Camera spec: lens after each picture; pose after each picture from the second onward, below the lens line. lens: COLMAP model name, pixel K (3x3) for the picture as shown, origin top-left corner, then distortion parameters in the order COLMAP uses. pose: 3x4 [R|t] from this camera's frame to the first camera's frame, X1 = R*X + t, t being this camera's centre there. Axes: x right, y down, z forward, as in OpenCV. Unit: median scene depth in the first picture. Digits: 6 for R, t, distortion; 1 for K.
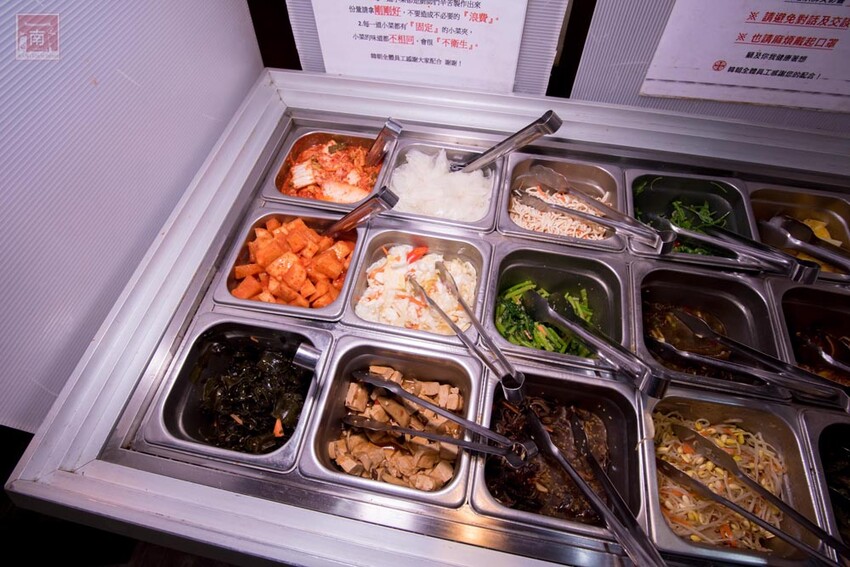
lens RADIAL K [[418.2, 0, 425.0], [0, 418.2, 283.5], [0, 0, 1]] dist [-0.028224, 0.000400]
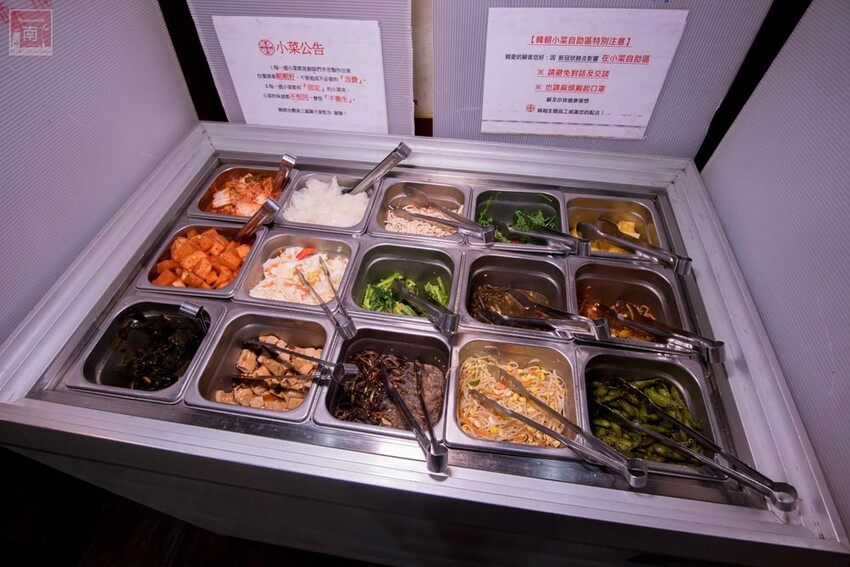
lens RADIAL K [[418.2, 0, 425.0], [0, 418.2, 283.5], [0, 0, 1]] dist [-0.028224, 0.000400]
pose [[0.998957, -0.029103, 0.035184, 0.300803], [0.033831, 0.989247, -0.142284, 0.216166], [-0.030665, 0.143326, 0.989200, -0.253884]]
